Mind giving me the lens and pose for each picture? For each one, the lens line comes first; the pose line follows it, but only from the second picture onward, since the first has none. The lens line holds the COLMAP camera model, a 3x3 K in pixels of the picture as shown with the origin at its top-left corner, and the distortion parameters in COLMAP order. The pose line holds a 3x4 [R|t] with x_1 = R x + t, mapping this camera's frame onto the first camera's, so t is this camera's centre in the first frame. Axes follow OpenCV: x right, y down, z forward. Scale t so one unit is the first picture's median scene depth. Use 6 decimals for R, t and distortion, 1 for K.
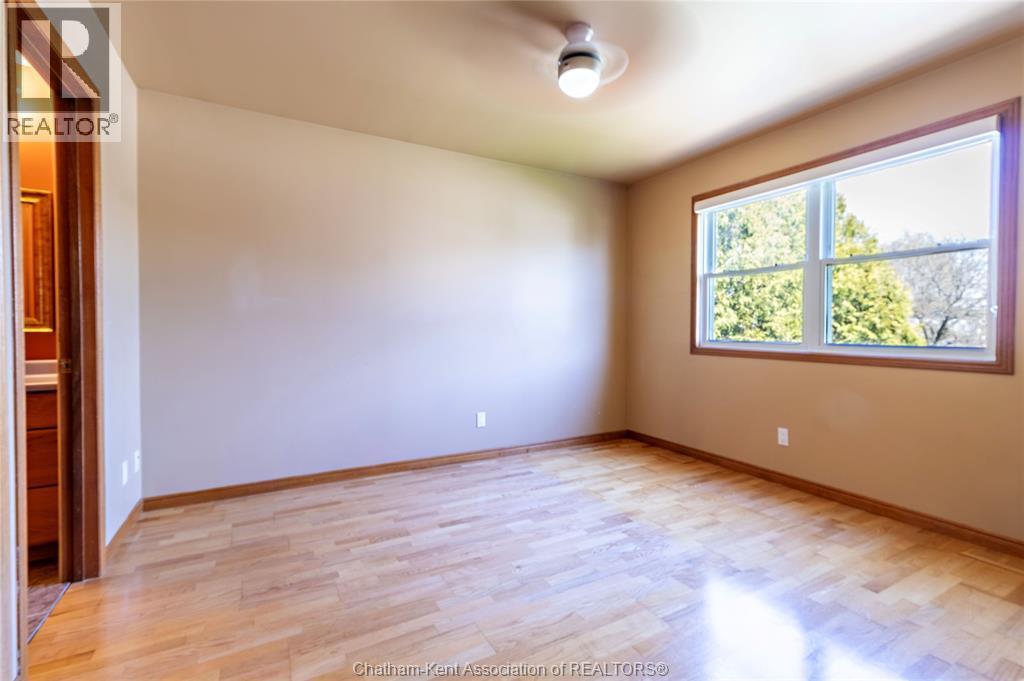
lens RADIAL K [[472.8, 0, 523.3], [0, 472.8, 334.6], [0, 0, 1]] dist [0.003895, -0.000071]
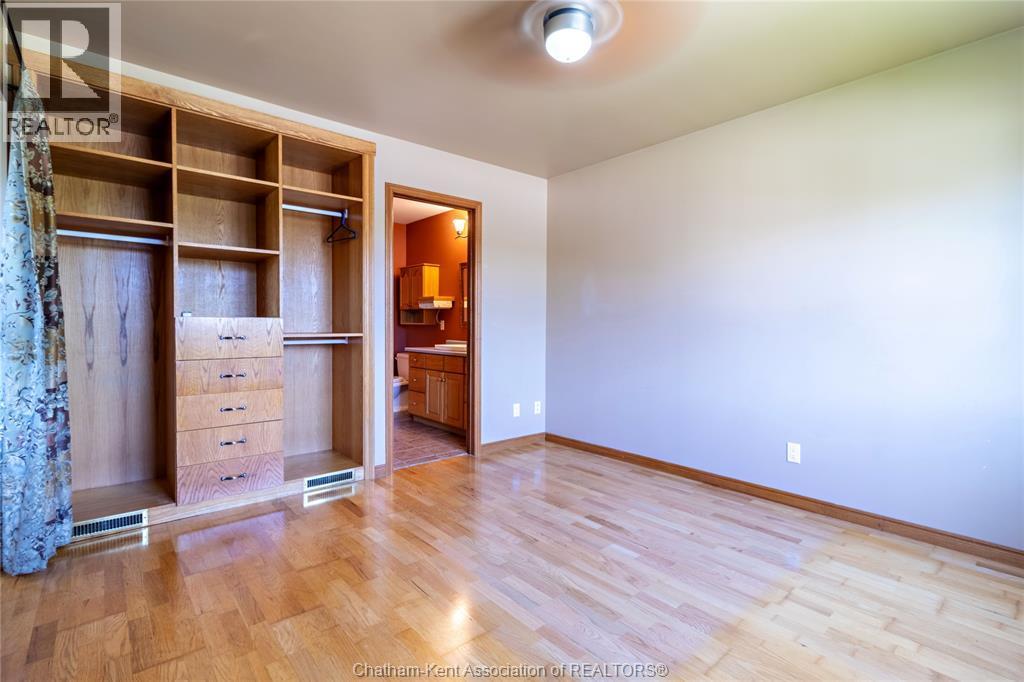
lens RADIAL K [[472.8, 0, 523.2], [0, 472.8, 337.3], [0, 0, 1]] dist [0.003895, -0.000071]
pose [[0.201209, 0.024299, -0.979247, 0.688552], [-0.019536, 0.999593, 0.020790, -0.011239], [0.979353, 0.014947, 0.201602, 0.538809]]
